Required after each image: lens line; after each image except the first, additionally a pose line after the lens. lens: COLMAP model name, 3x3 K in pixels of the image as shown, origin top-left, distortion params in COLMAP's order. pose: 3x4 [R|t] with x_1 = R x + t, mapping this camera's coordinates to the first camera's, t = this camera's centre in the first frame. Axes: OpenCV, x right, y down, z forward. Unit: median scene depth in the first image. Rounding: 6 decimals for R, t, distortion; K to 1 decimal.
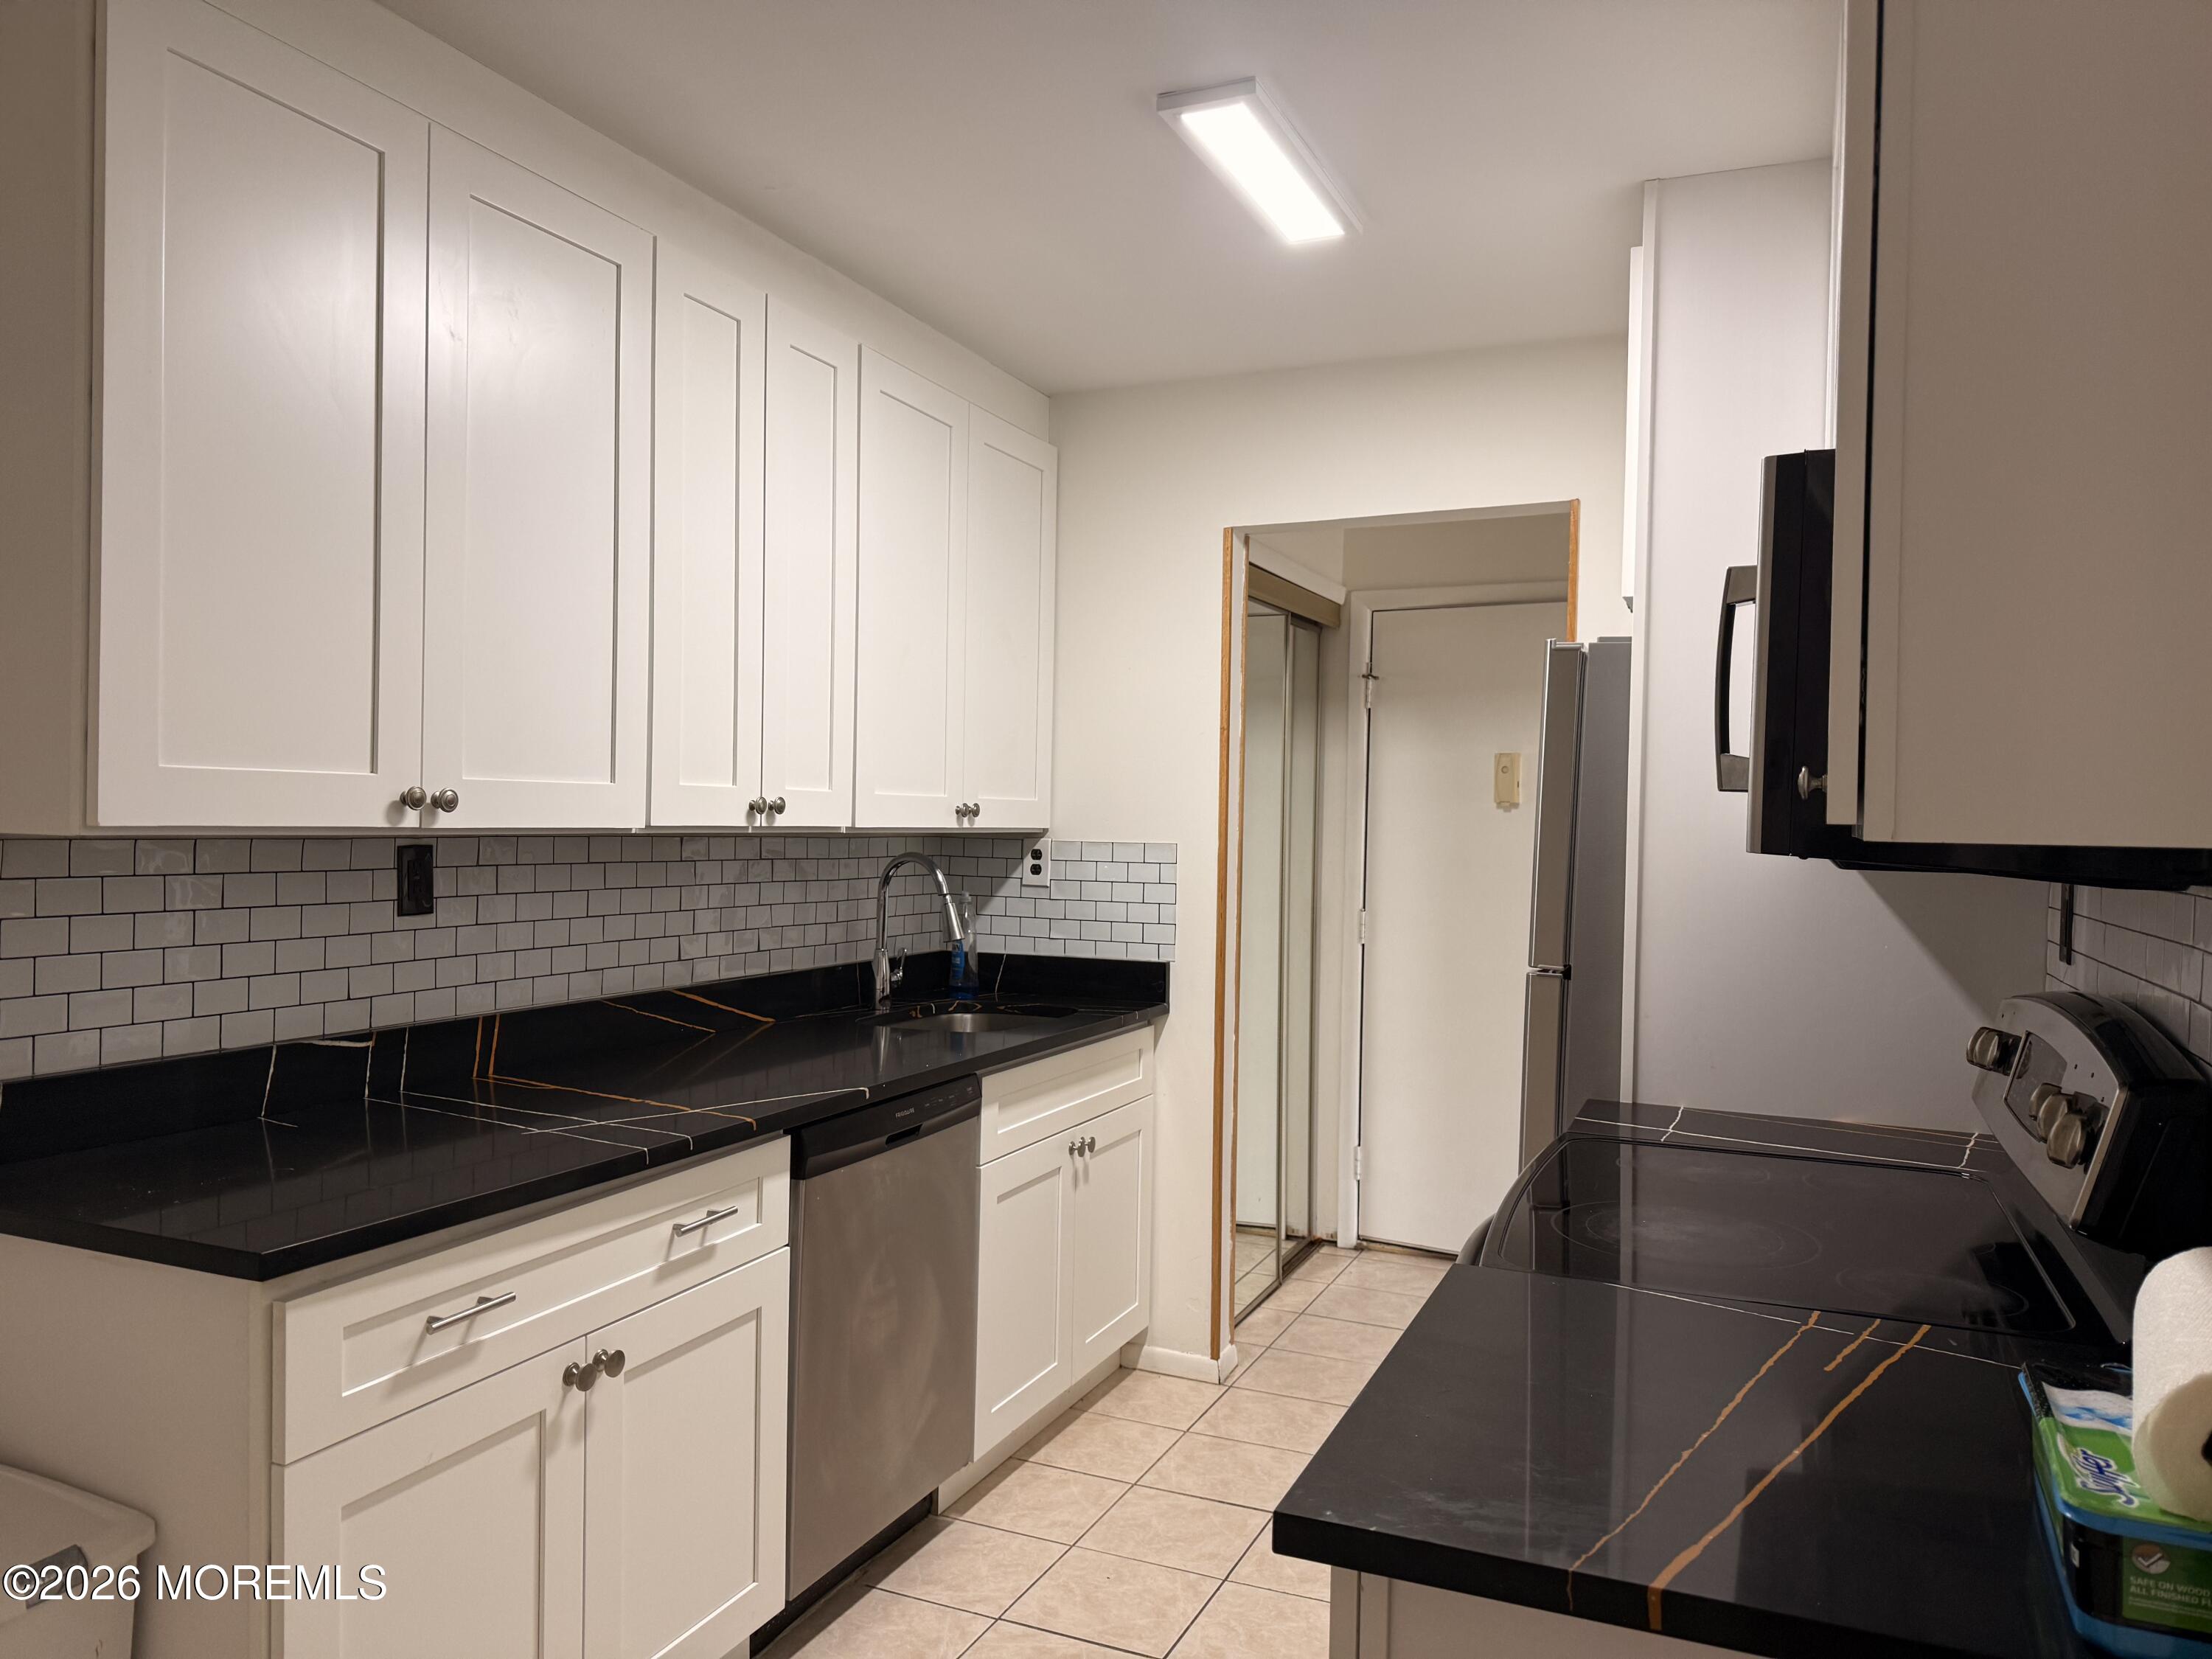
lens RADIAL K [[1553.2, 0, 1105.4], [0, 1553.2, 826.3], [0, 0, 1]] dist [0.002522, -0.005227]
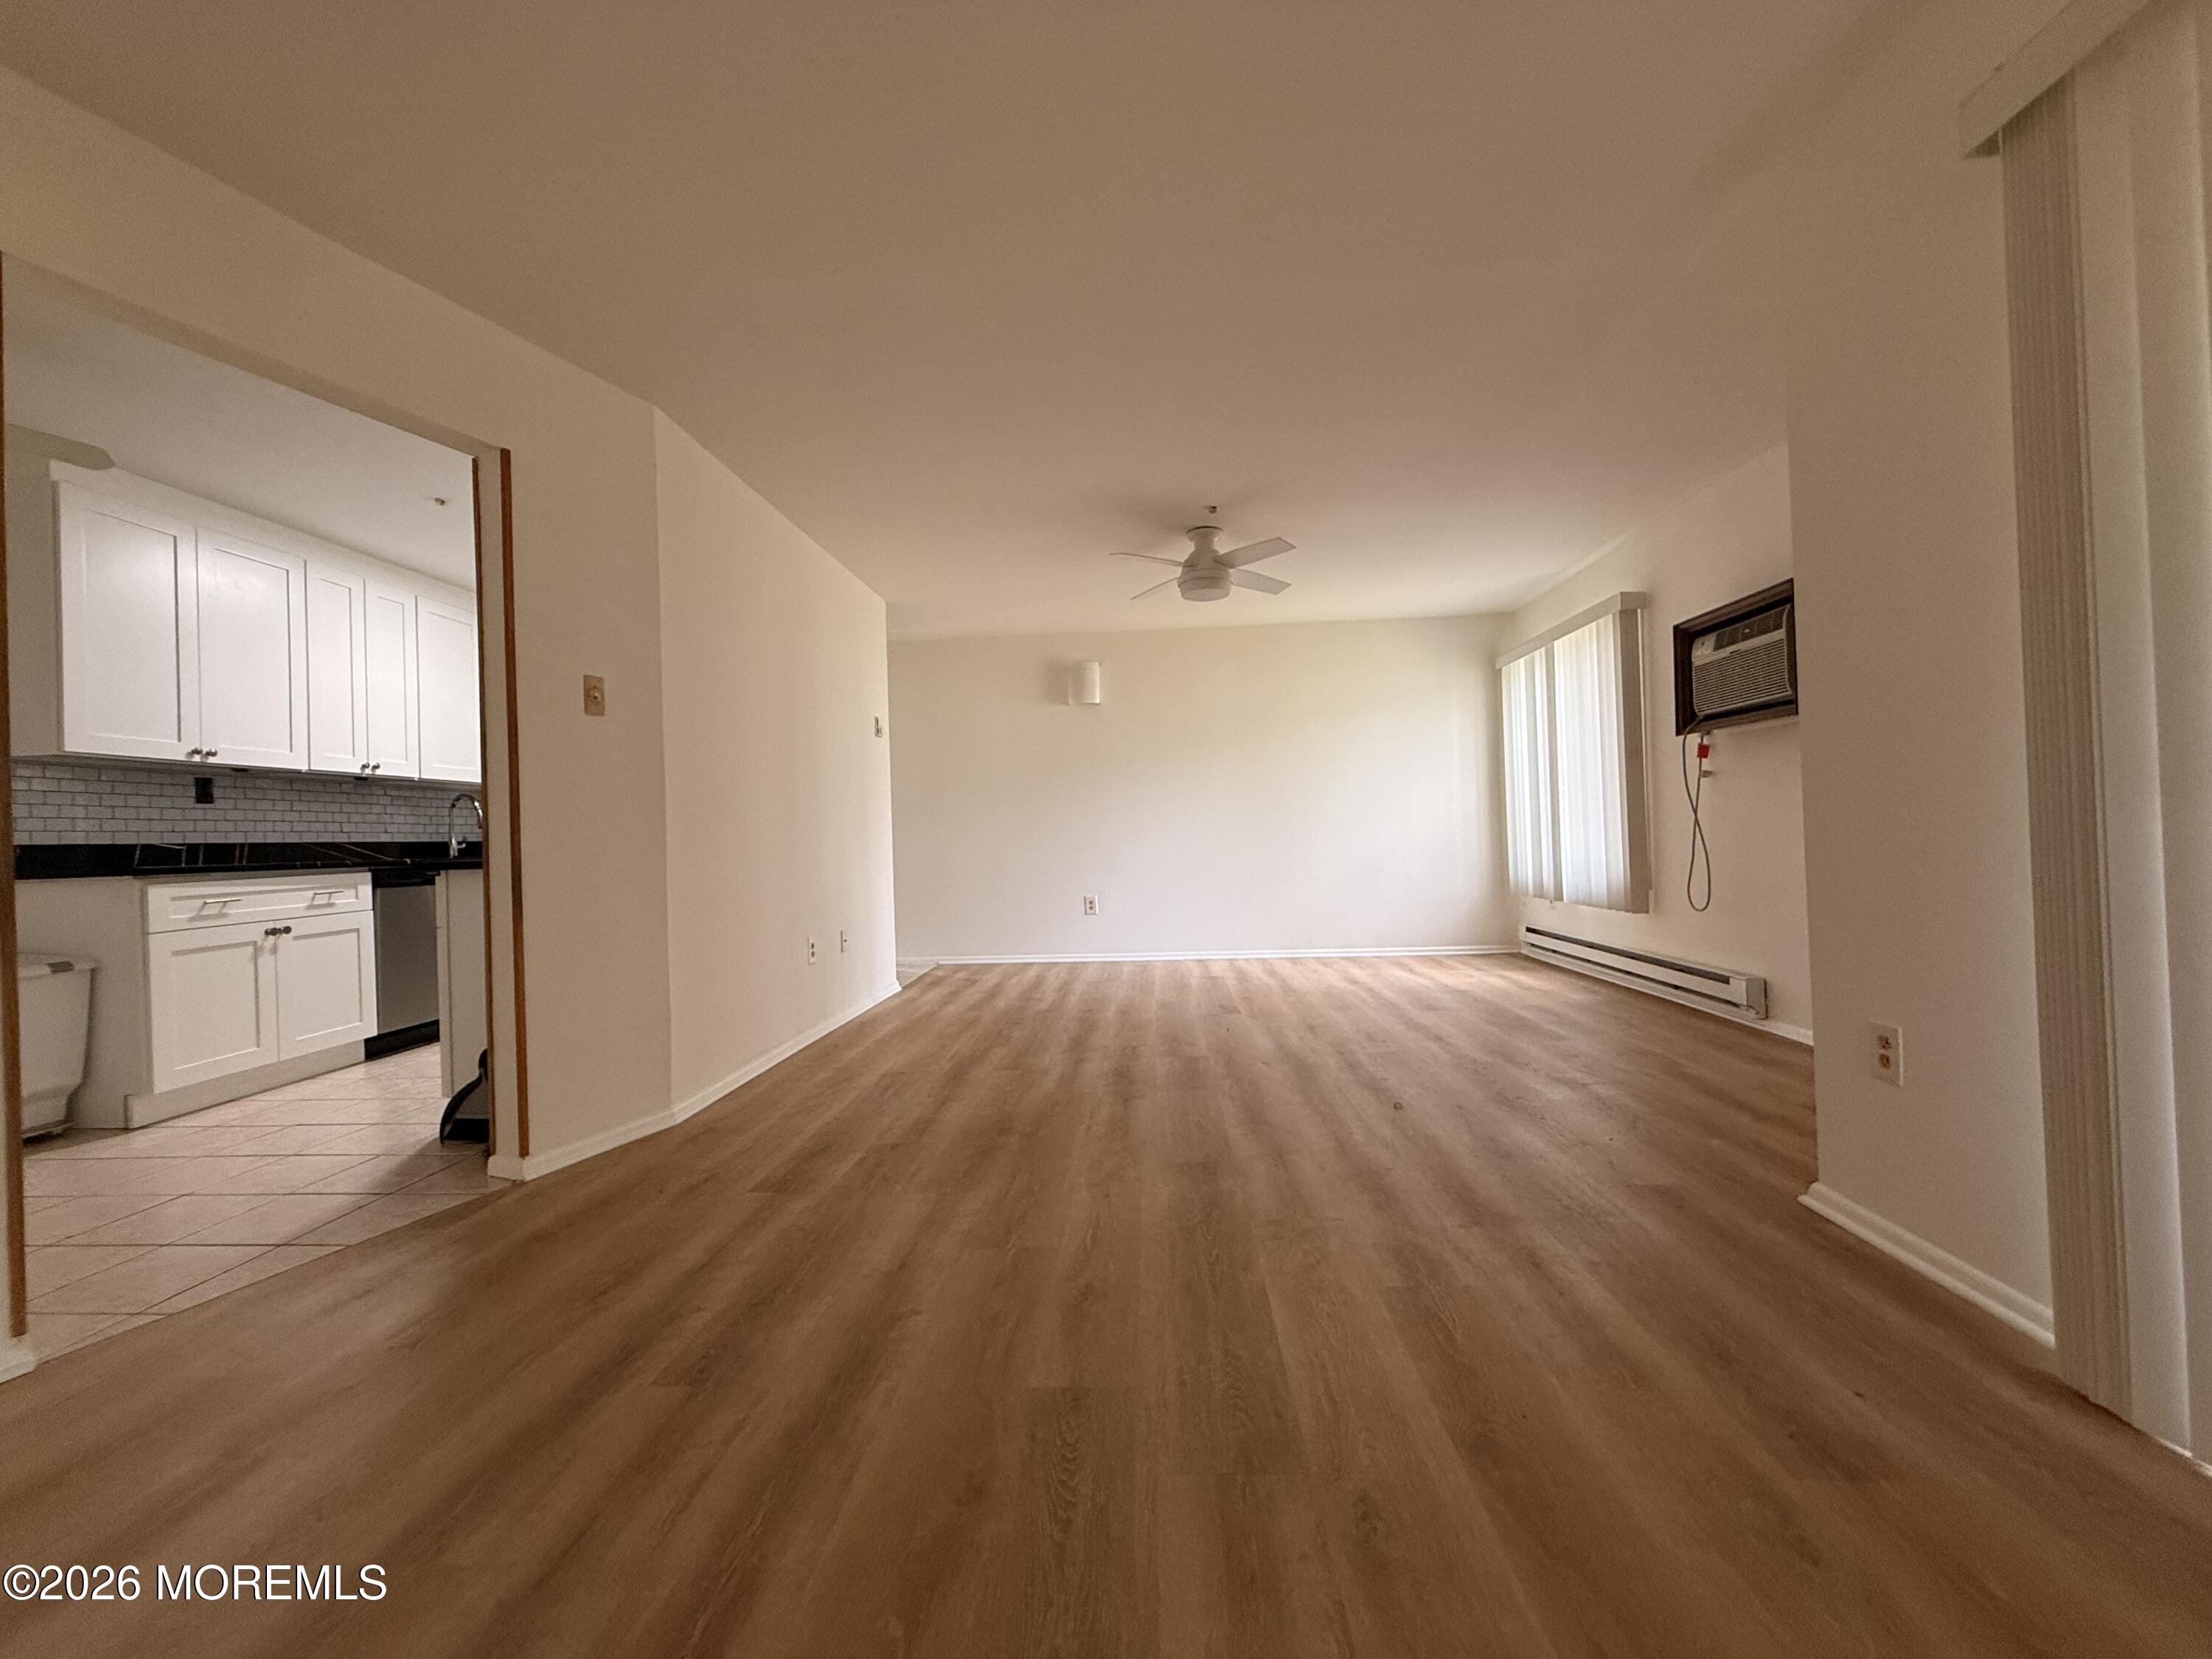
lens RADIAL K [[888.5, 0, 1099.4], [0, 888.5, 839.5], [0, 0, 1]] dist [-0.000018, 0.000420]
pose [[0.941352, -0.042690, 0.334715, 0.539508], [0.047533, 0.998850, -0.006287, 0.218847], [-0.334062, 0.021828, 0.942298, -1.051232]]
